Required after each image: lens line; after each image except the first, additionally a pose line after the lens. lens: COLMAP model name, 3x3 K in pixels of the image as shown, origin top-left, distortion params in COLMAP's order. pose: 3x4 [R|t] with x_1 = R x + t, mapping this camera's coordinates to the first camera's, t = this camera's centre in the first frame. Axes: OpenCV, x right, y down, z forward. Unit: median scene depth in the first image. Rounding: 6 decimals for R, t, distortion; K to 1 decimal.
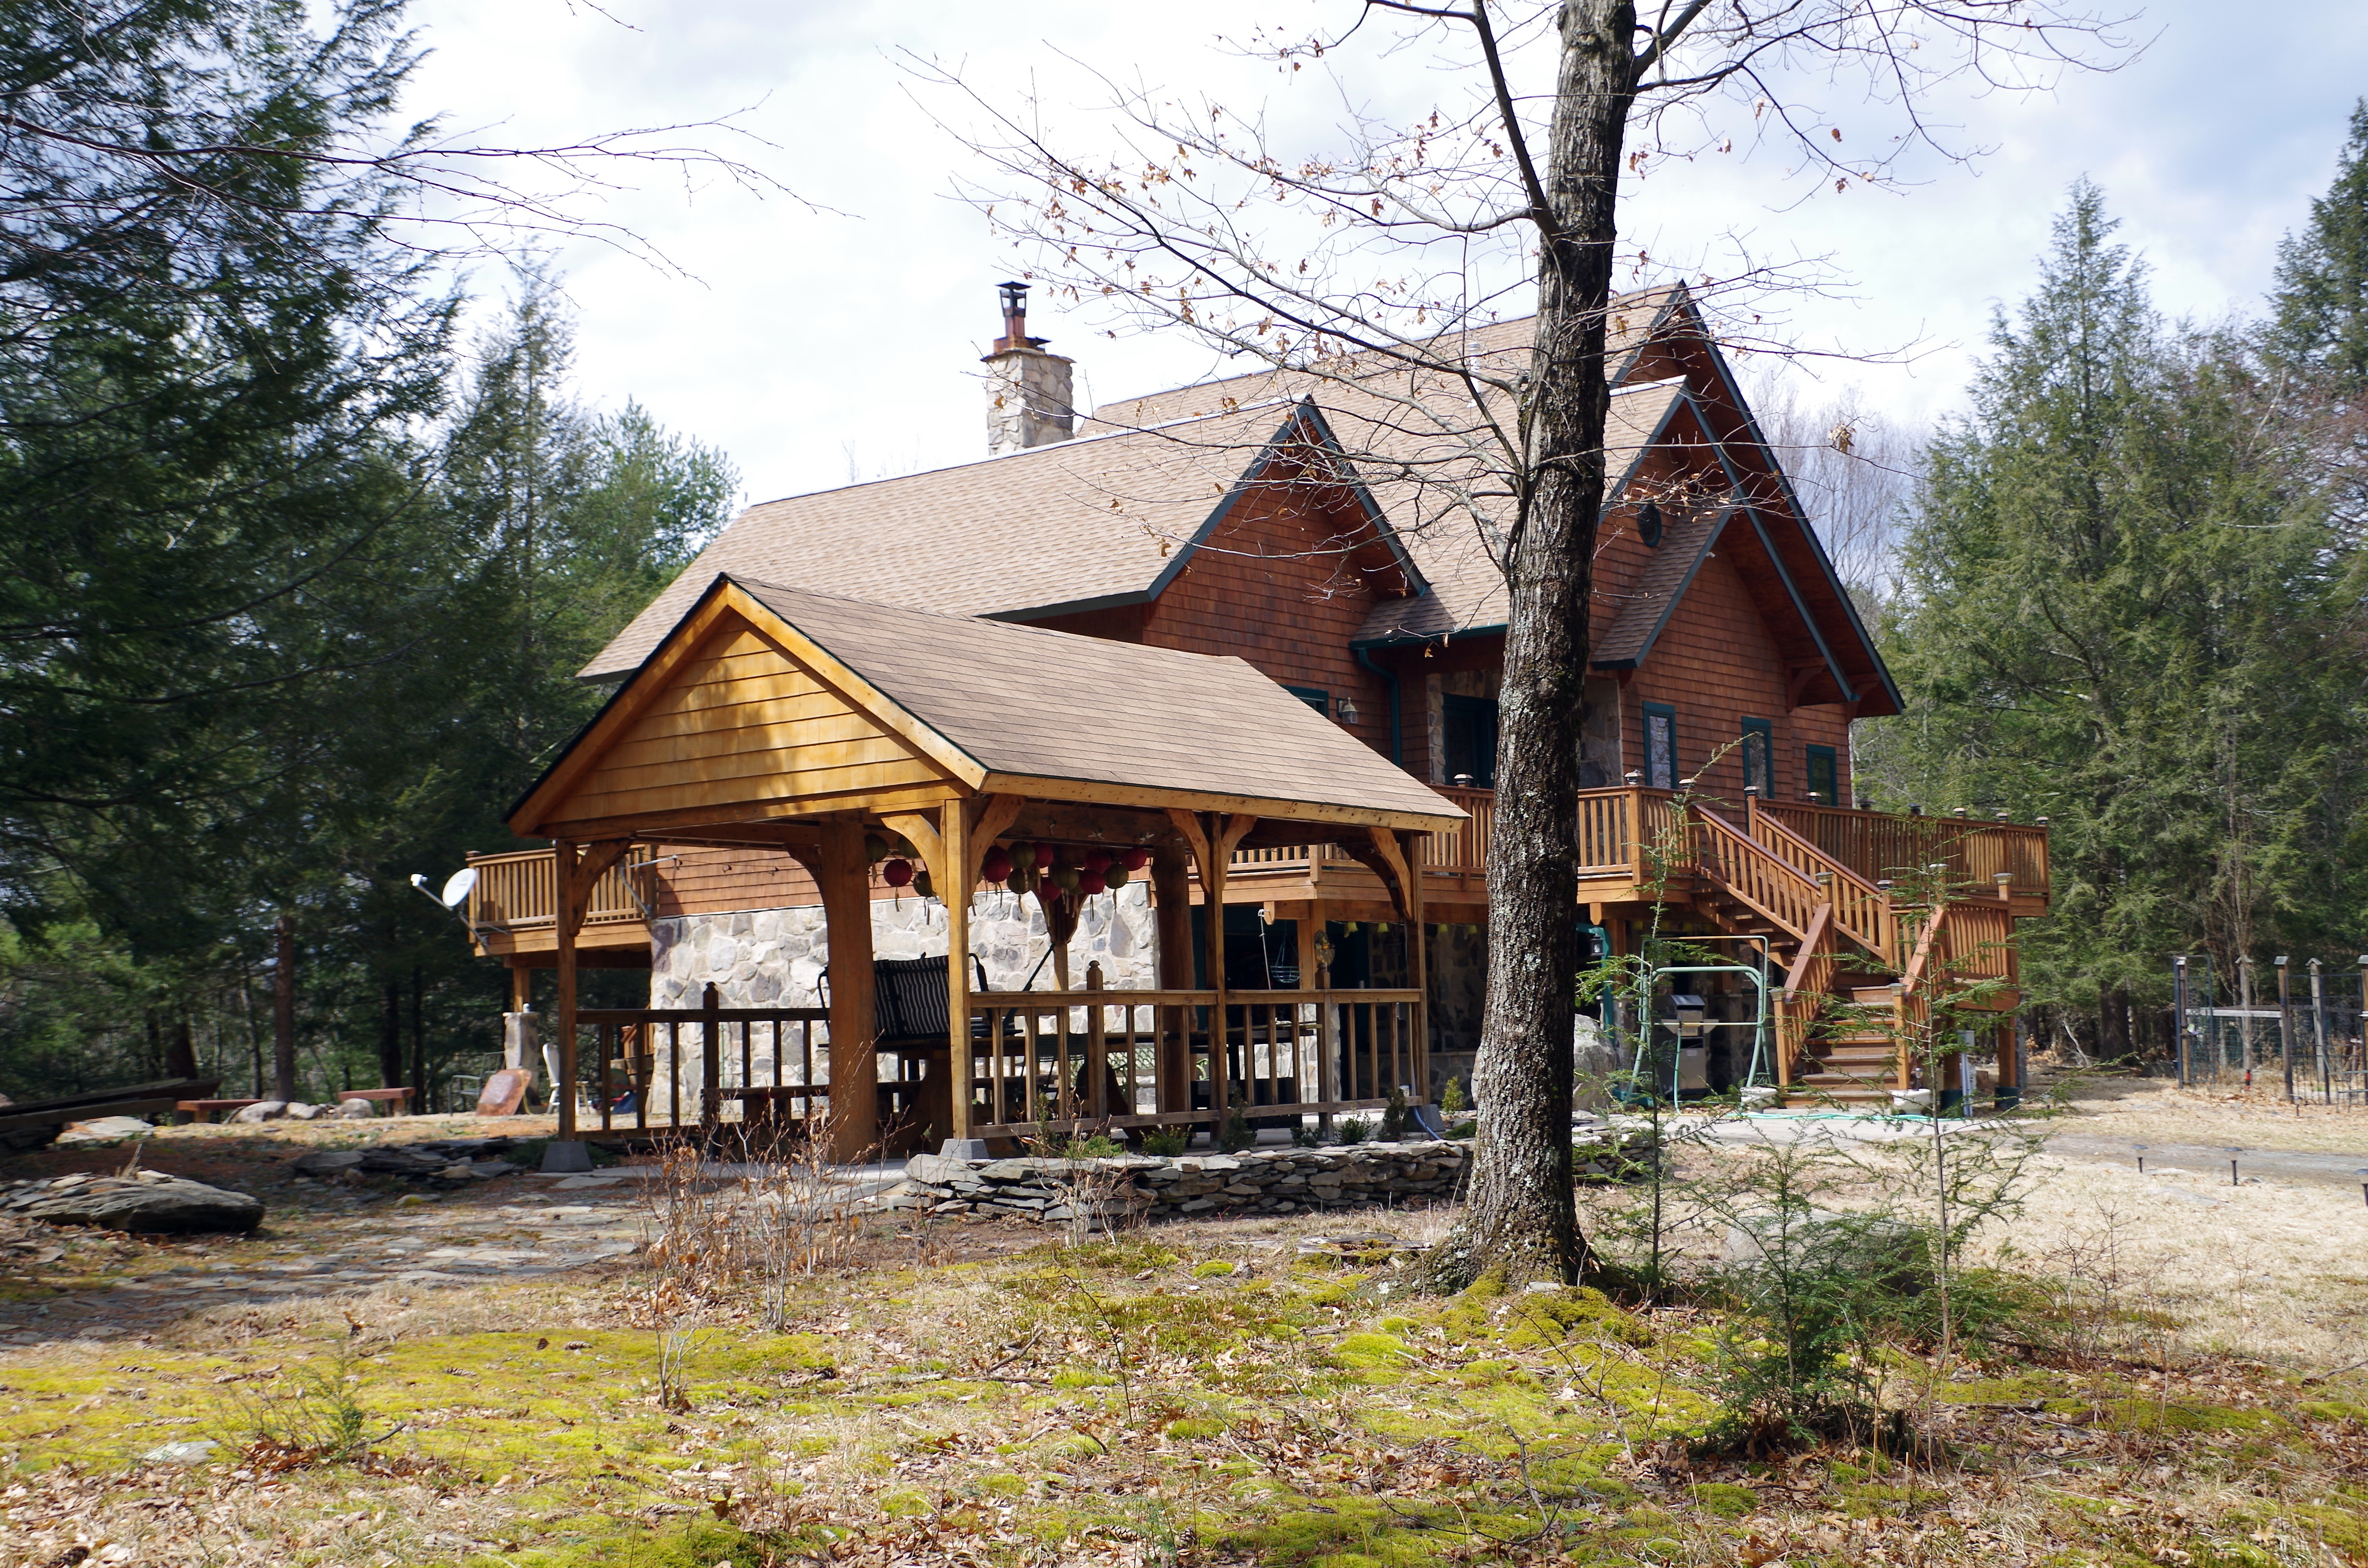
lens RADIAL K [[2983.2, 0, 1177.8], [0, 2983.2, 796.1], [0, 0, 1]] dist [0.087928, 0.000000]
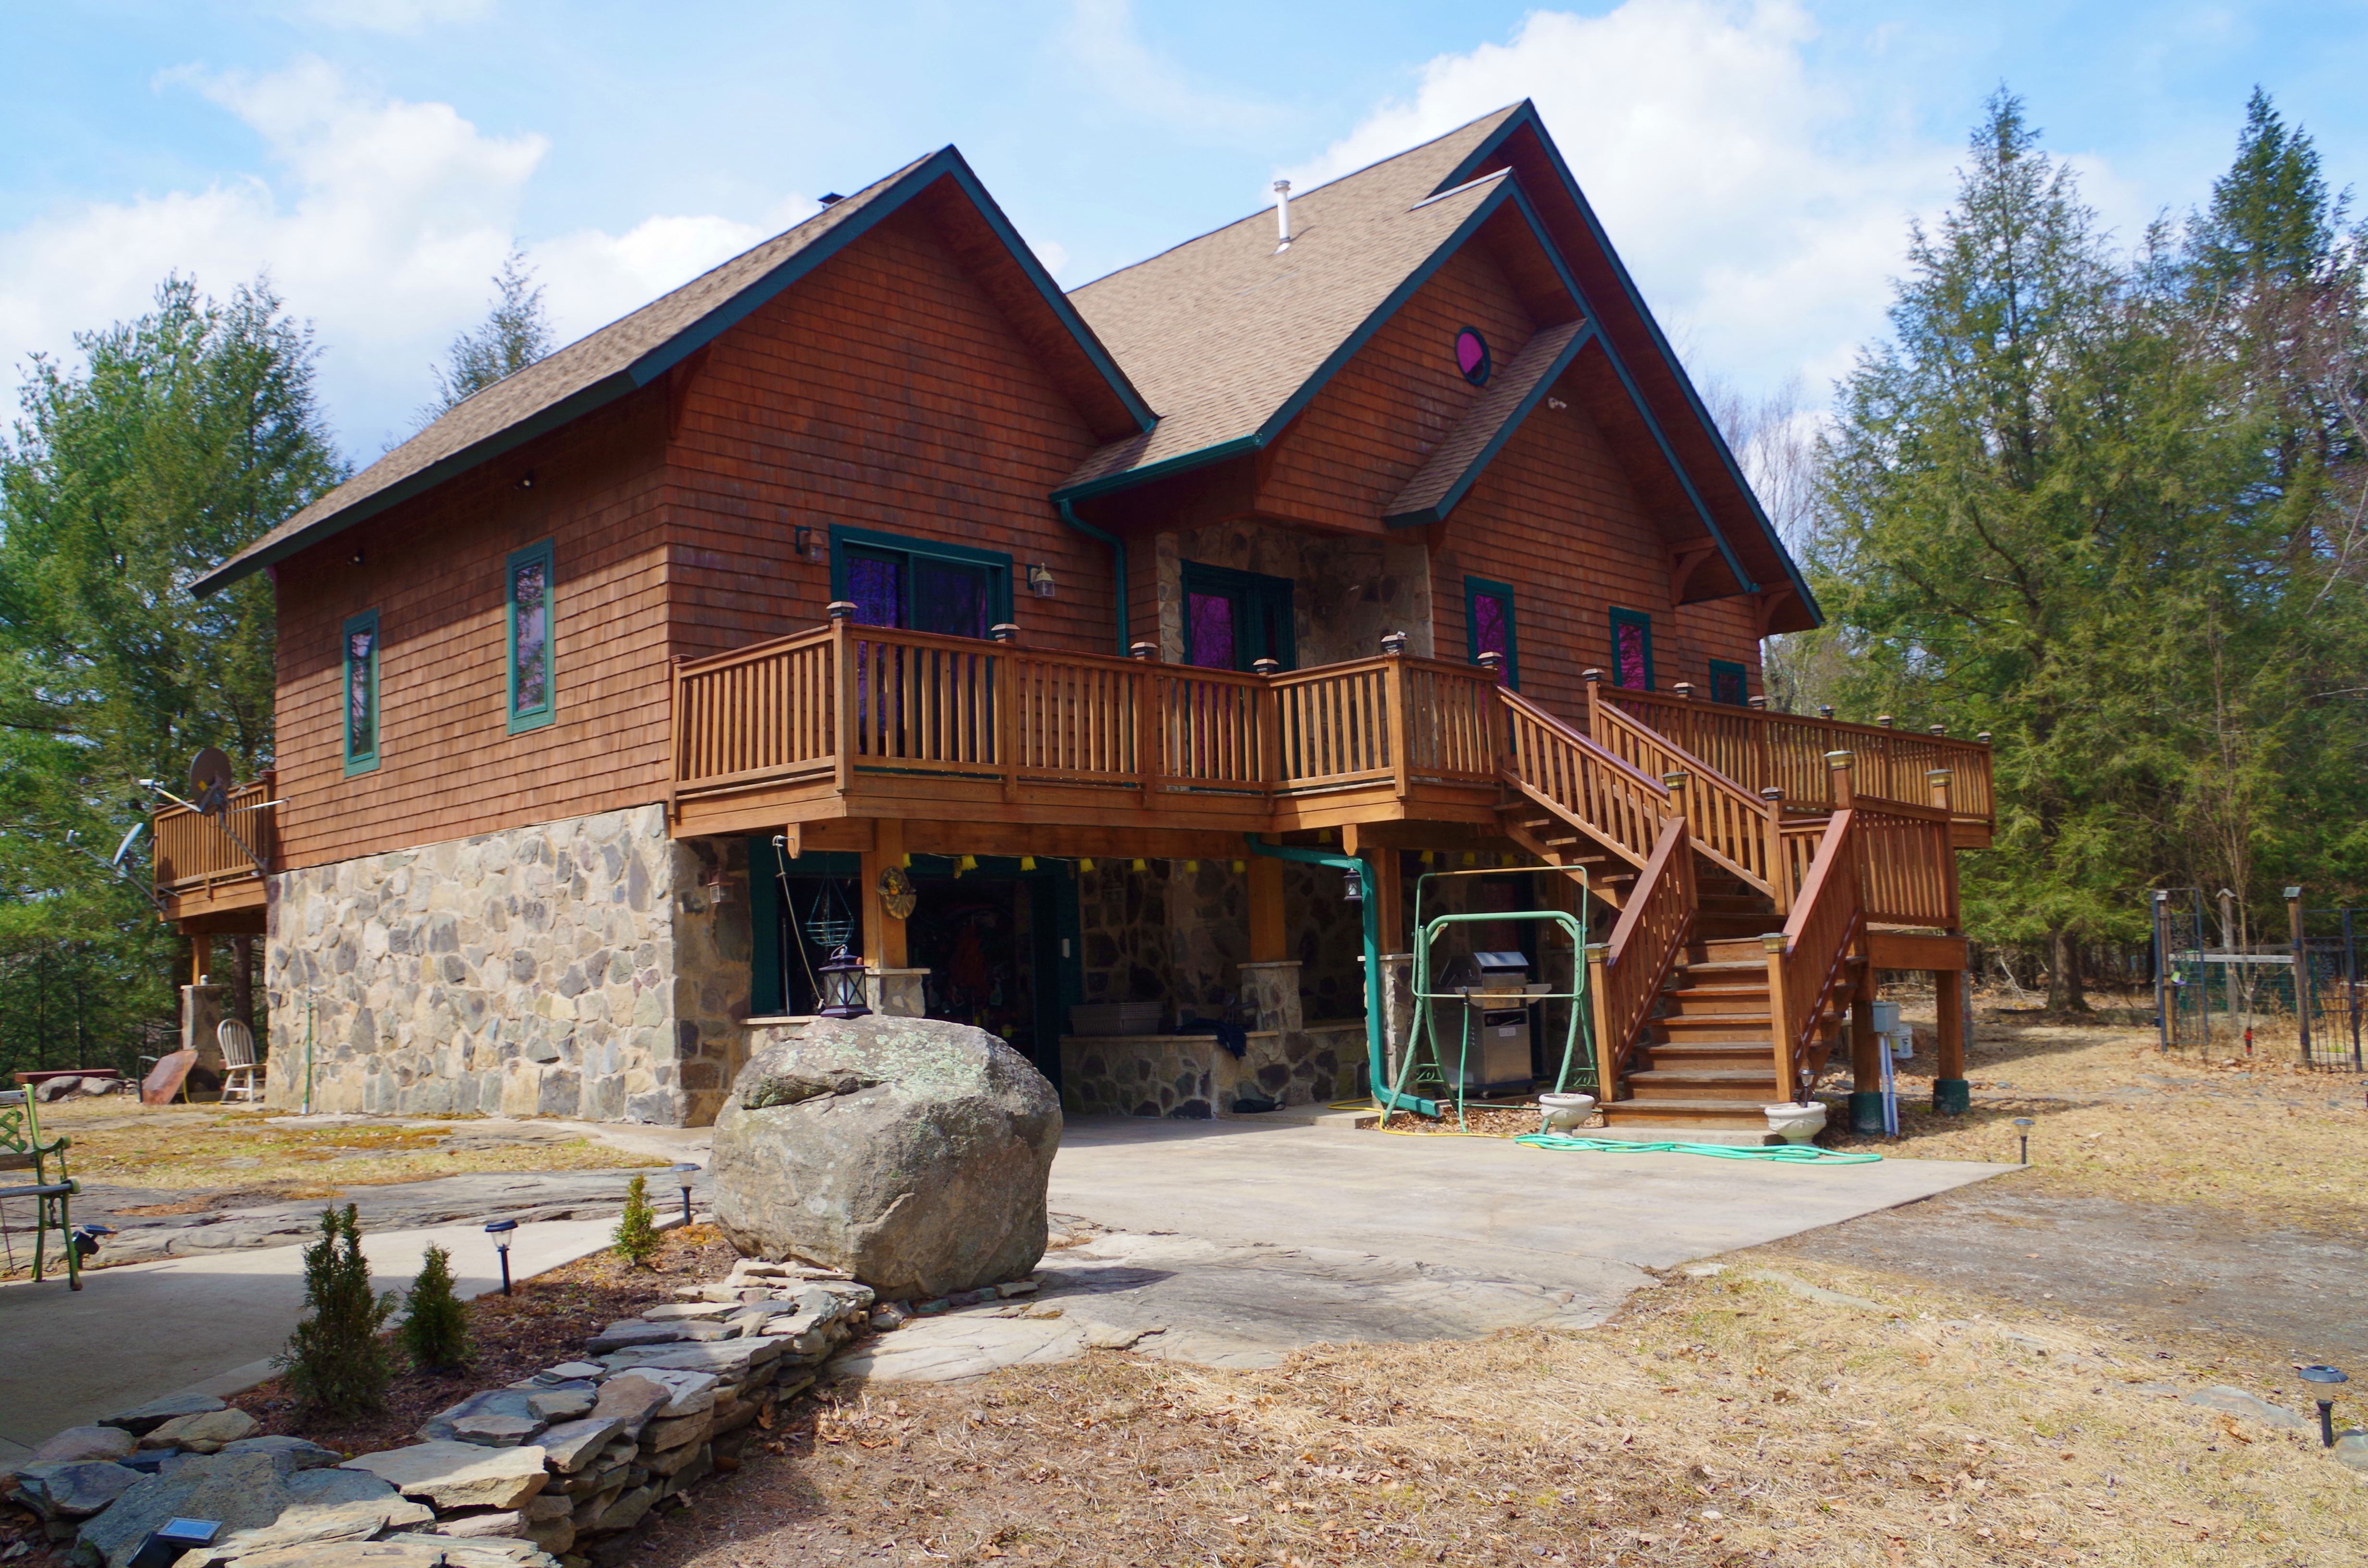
lens RADIAL K [[1924.2, 0, 1189.7], [0, 1924.2, 780.6], [0, 0, 1]] dist [-0.007640, 0.007775]
pose [[0.994461, -0.022478, -0.102674, 0.133800], [0.020841, 0.999638, -0.016987, 0.028990], [0.103019, 0.014753, 0.994570, 0.487686]]
